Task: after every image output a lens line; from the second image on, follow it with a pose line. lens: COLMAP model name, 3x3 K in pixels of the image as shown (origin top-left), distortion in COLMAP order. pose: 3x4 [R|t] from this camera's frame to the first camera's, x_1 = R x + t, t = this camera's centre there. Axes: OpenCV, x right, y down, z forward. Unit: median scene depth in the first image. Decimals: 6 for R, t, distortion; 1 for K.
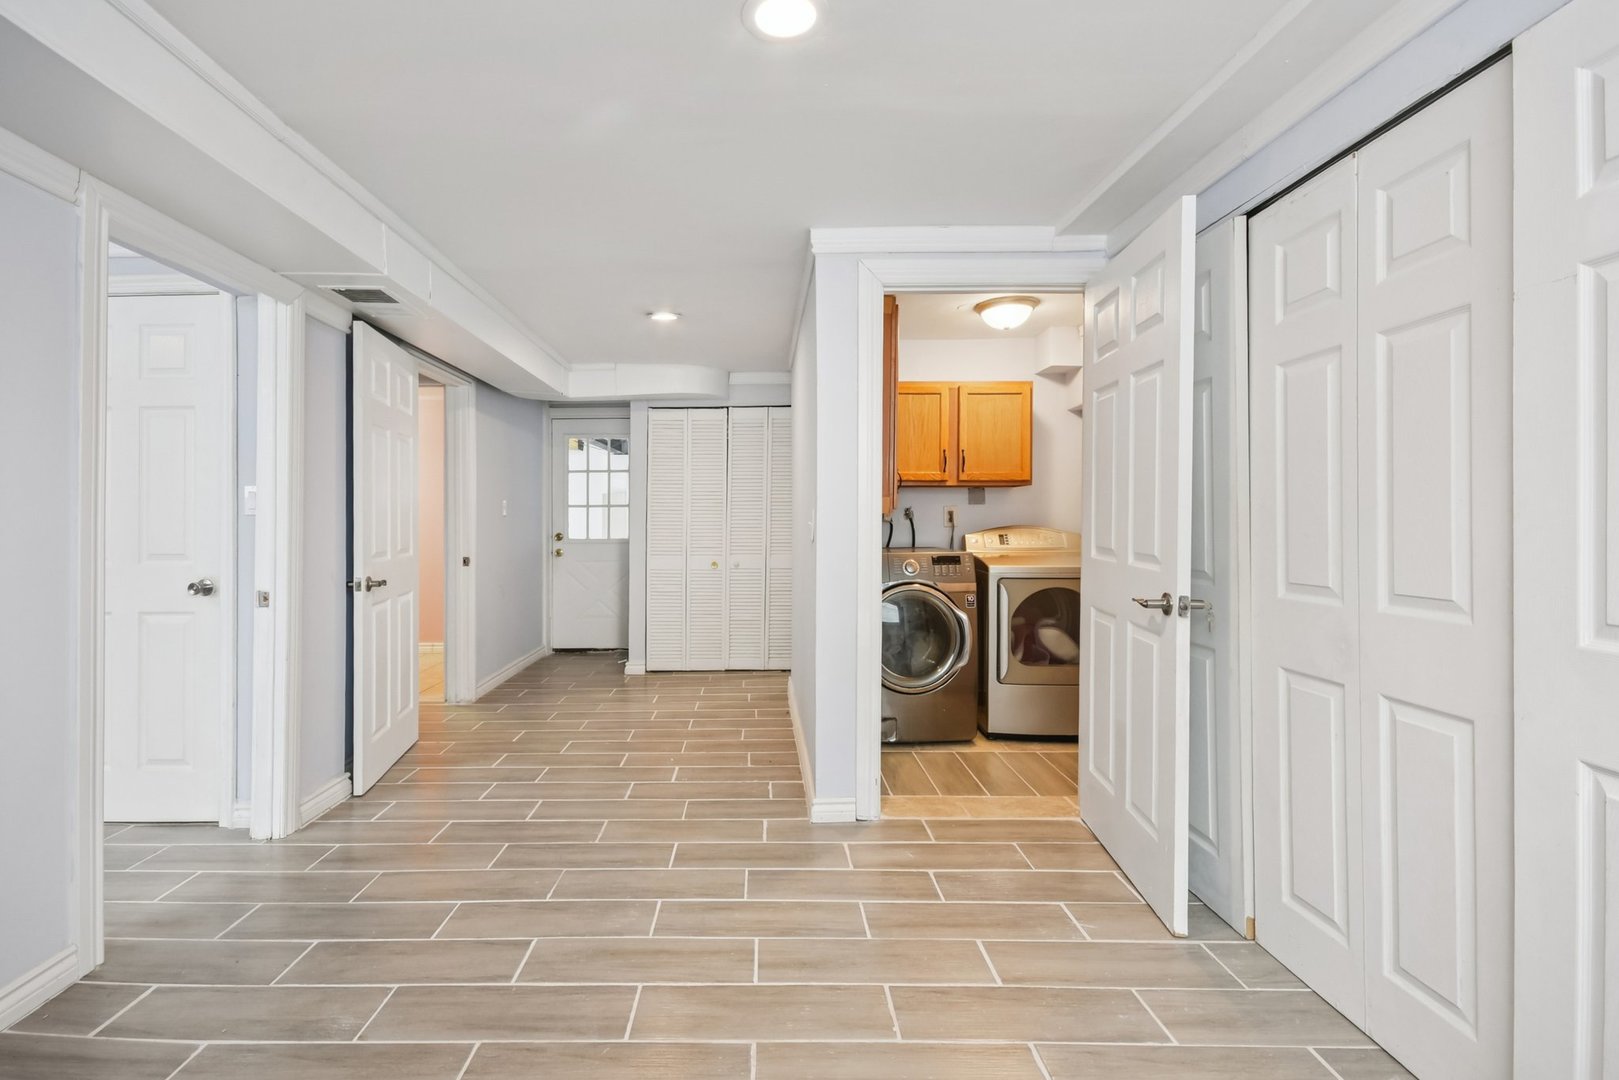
lens RADIAL K [[739.6, 0, 760.0], [0, 739.6, 520.6], [0, 0, 1]] dist [0.013207, -0.008073]
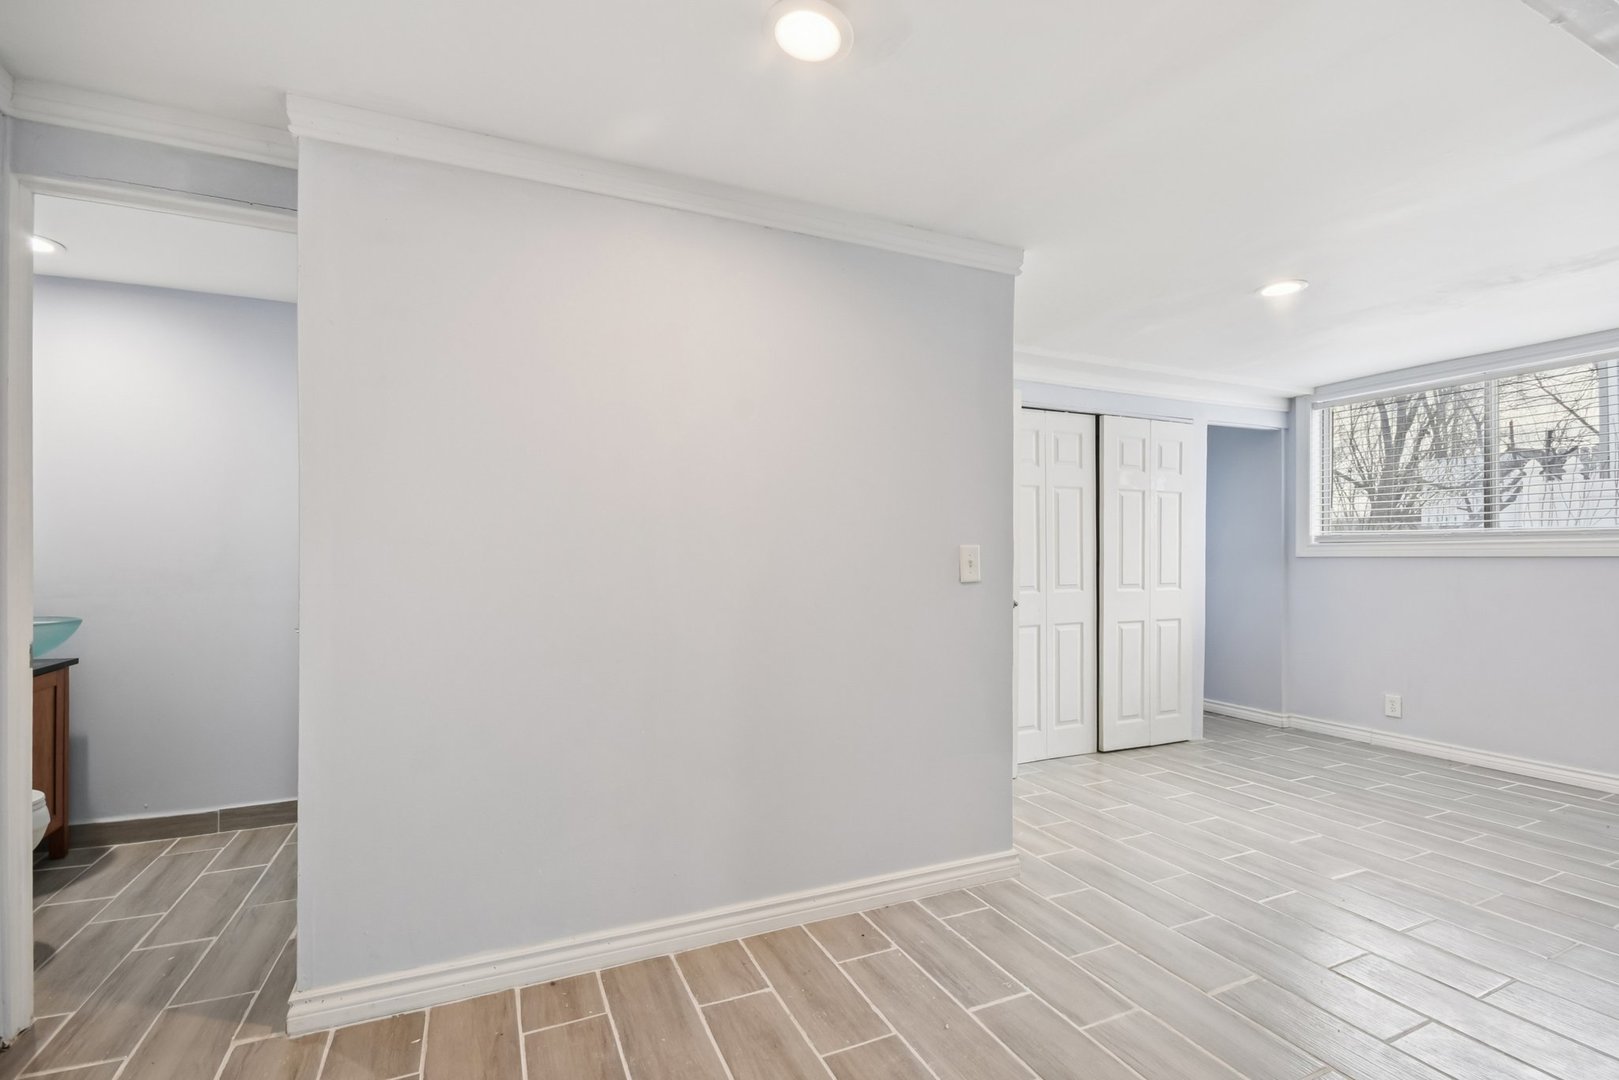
lens RADIAL K [[744.8, 0, 812.5], [0, 744.8, 558.8], [0, 0, 1]] dist [0.001497, -0.005883]
pose [[-0.416438, 0.002243, 0.909162, -0.678510], [0.001108, 0.999997, -0.001960, 0.003632], [-0.909164, 0.000191, -0.416439, 1.618302]]
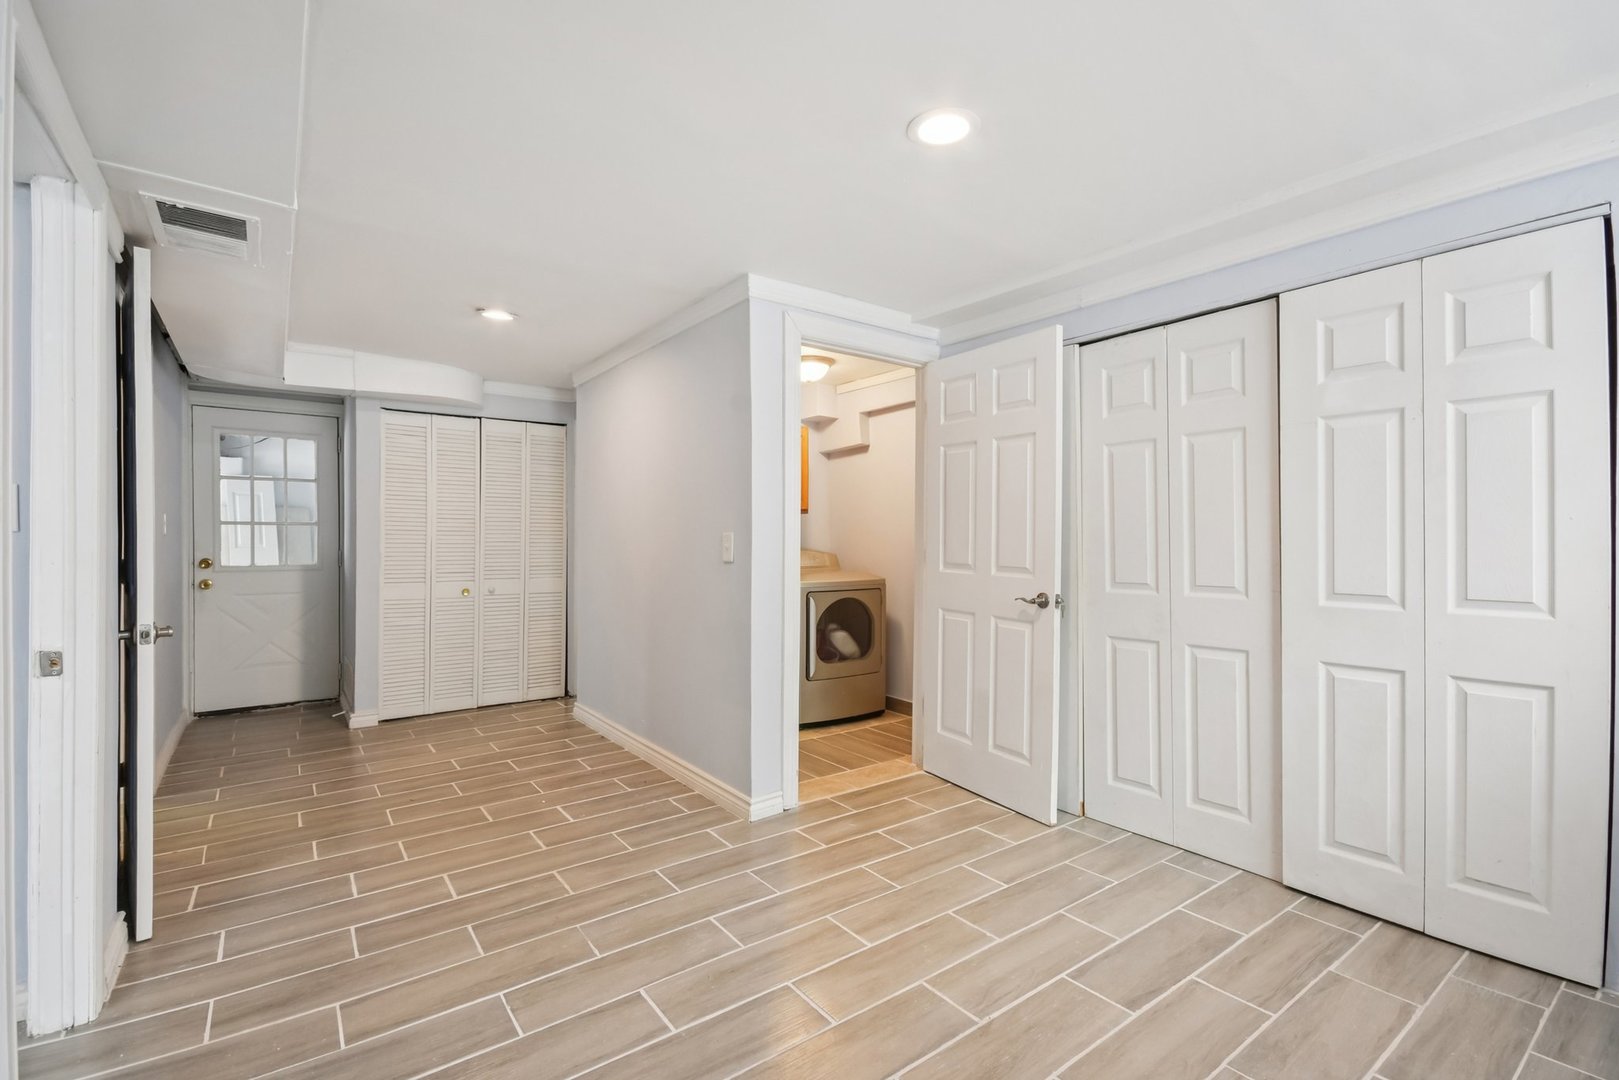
lens RADIAL K [[717.3, 0, 809.5], [0, 717.3, 540.0], [0, 0, 1]] dist [-0.001344, -0.000449]
pose [[0.801308, 0.004540, 0.598234, -0.483117], [-0.002033, 0.999986, -0.004865, 0.001120], [-0.598248, 0.002682, 0.801307, 0.106920]]
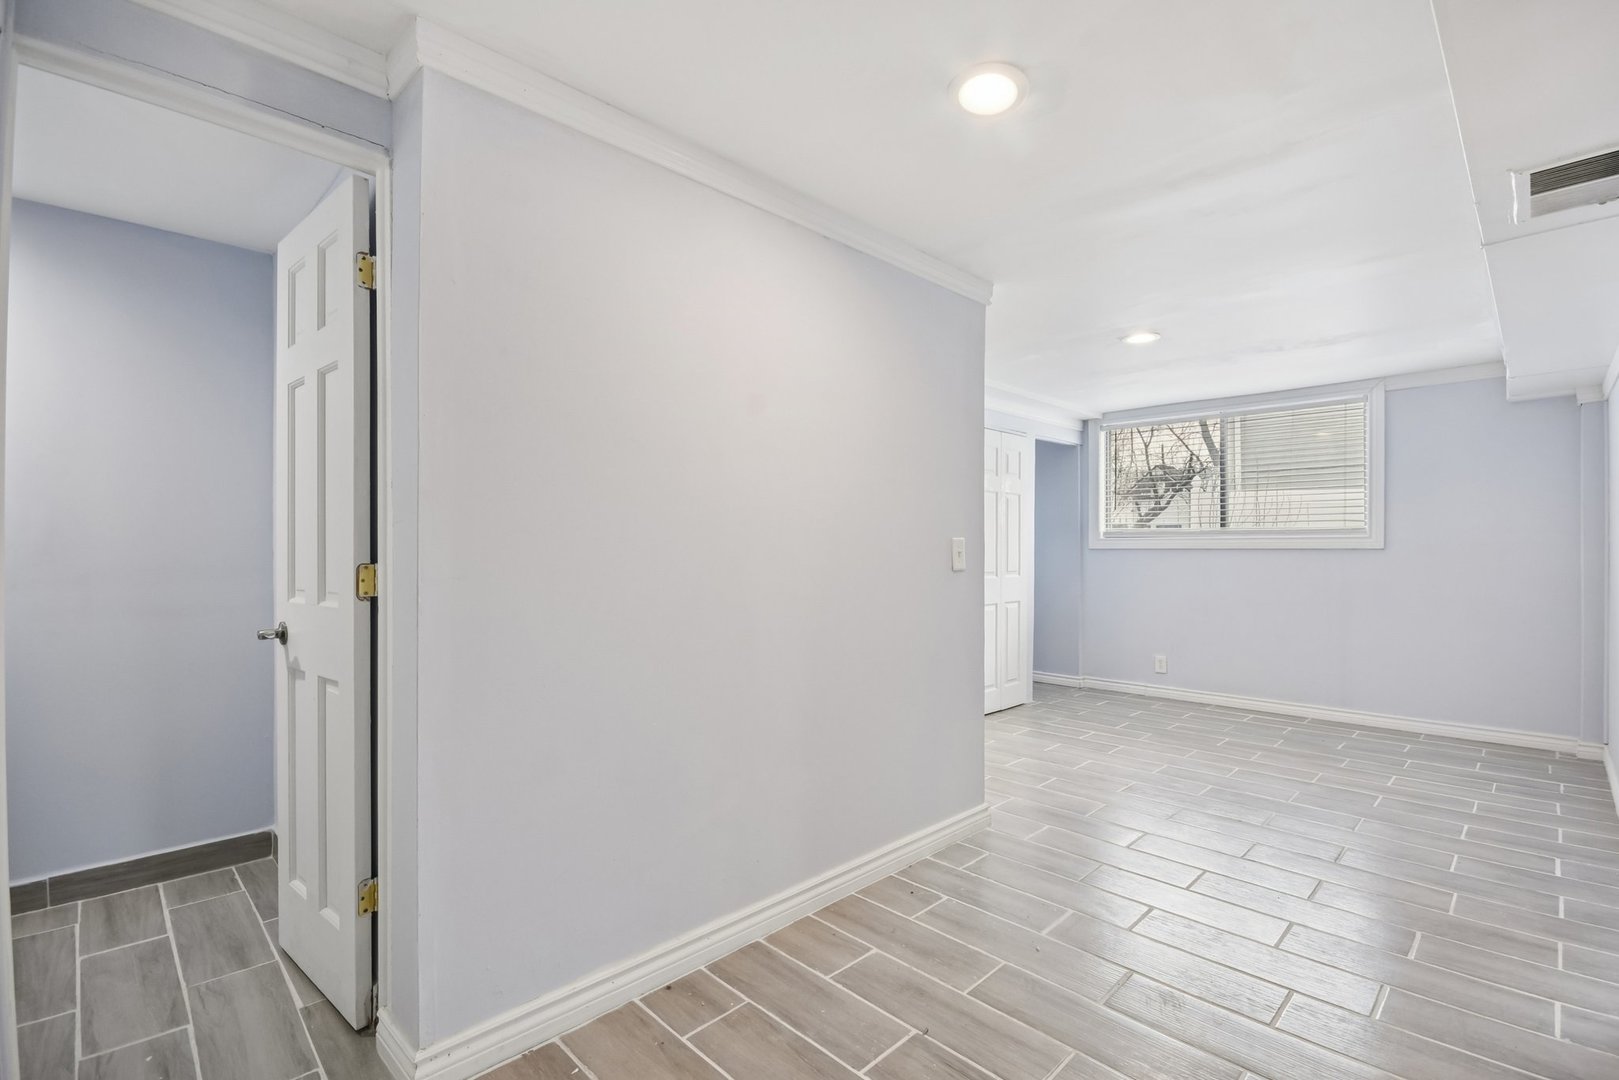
lens RADIAL K [[736.3, 0, 817.6], [0, 736.3, 546.4], [0, 0, 1]] dist [0.002462, -0.009643]
pose [[-0.708506, 0.007273, 0.705667, -0.512959], [0.002514, 0.999967, -0.007782, 0.004496], [-0.705700, -0.003740, -0.708501, 1.929216]]
